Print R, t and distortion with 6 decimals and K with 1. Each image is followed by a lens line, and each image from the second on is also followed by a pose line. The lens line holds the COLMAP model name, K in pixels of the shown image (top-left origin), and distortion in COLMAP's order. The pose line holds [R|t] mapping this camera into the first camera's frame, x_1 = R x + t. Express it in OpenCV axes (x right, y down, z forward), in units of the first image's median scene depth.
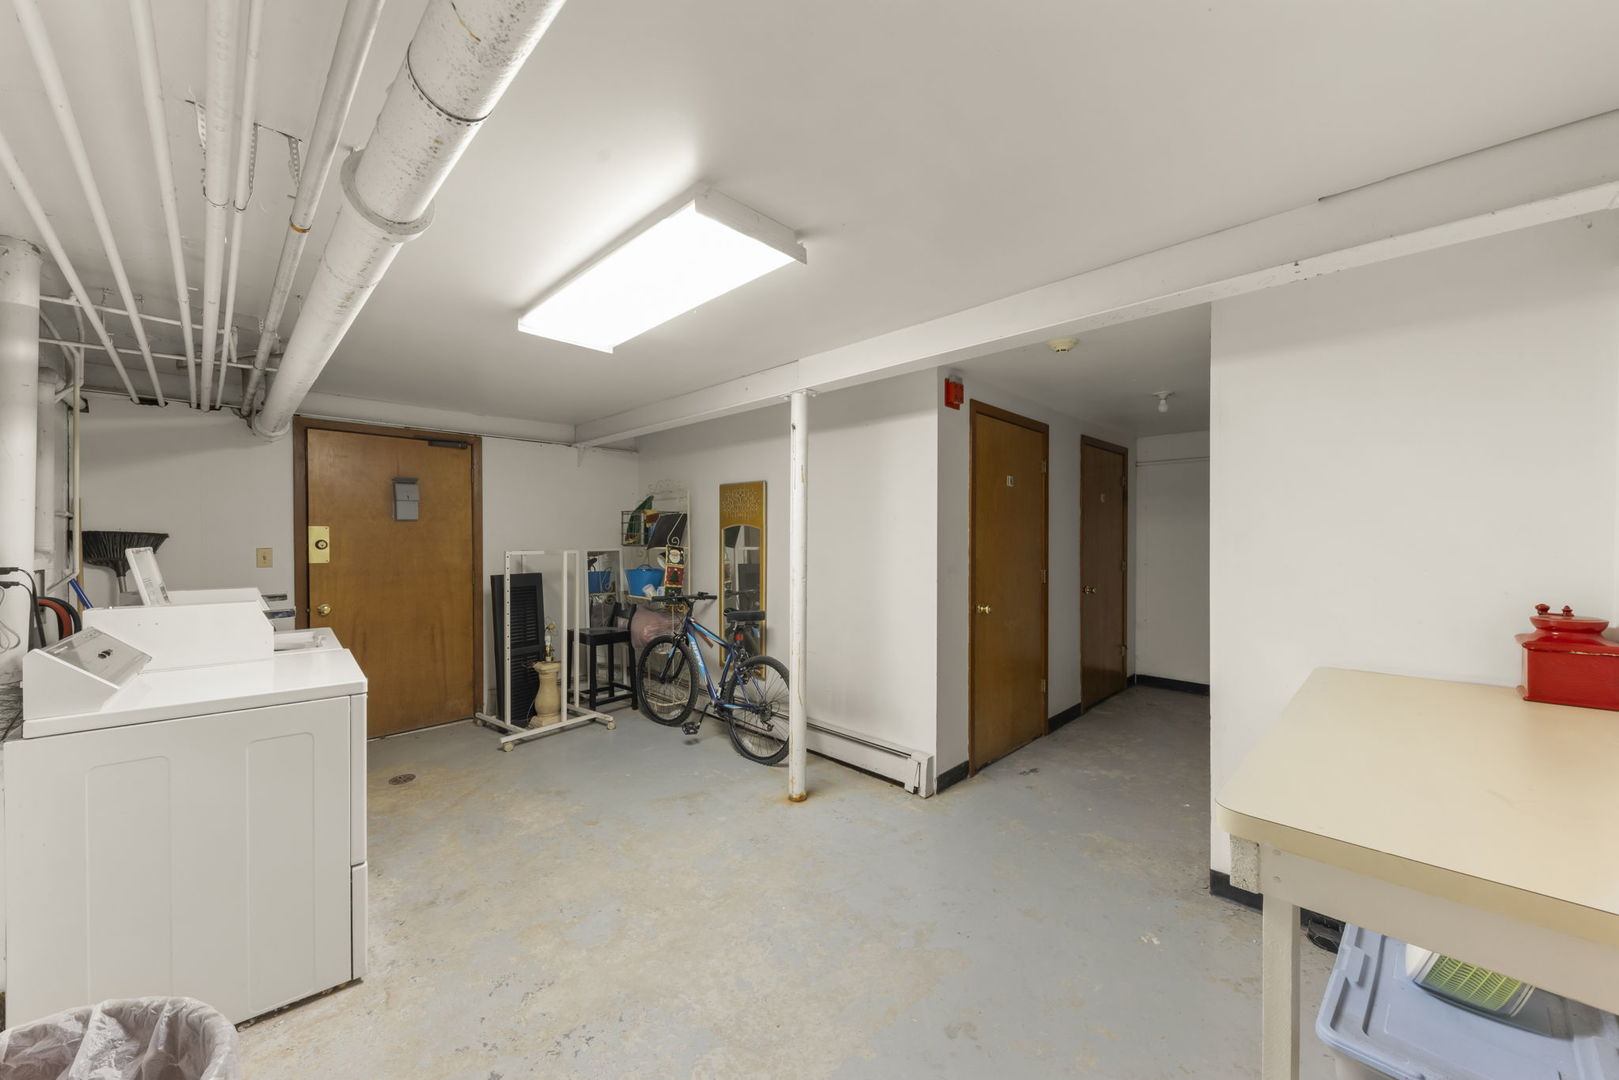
lens RADIAL K [[621.2, 0, 807.3], [0, 621.2, 543.3], [0, 0, 1]] dist [0.001372, -0.000196]
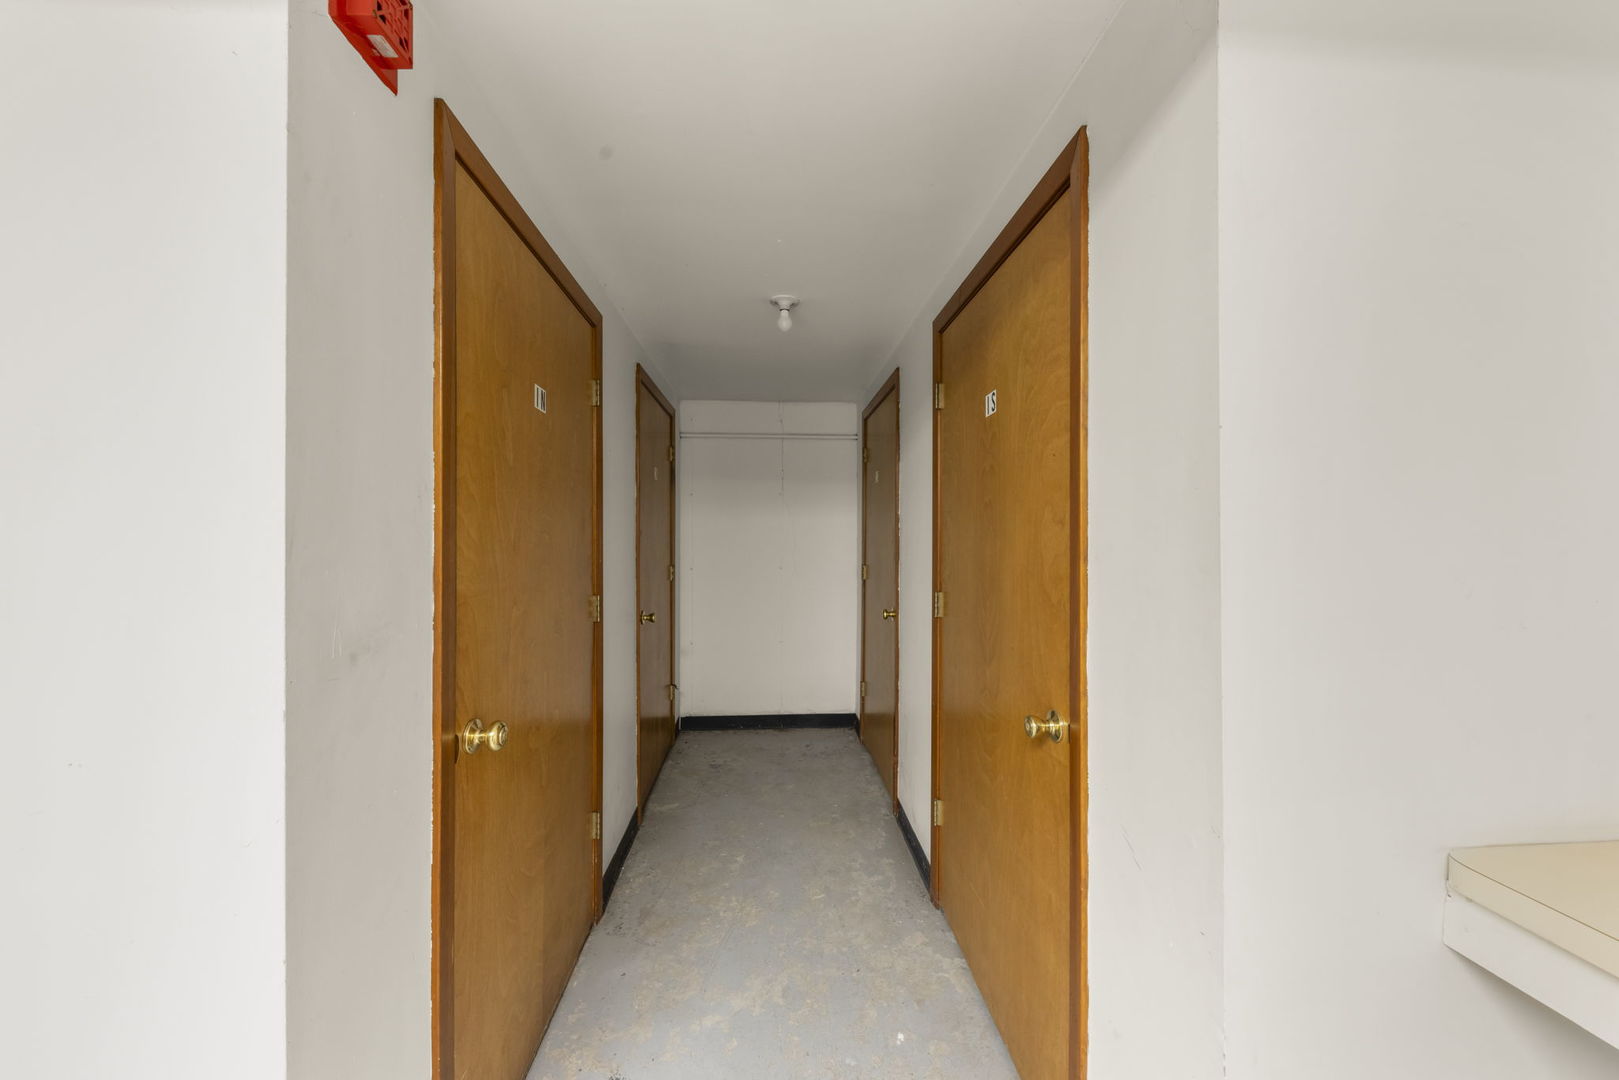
lens RADIAL K [[621.2, 0, 809.6], [0, 621.2, 540.3], [0, 0, 1]] dist [0.001372, -0.000196]
pose [[0.684202, -0.002766, 0.729287, 0.142513], [0.001257, 0.999996, 0.002613, -0.004997], [-0.729291, -0.000871, 0.684203, 0.572993]]
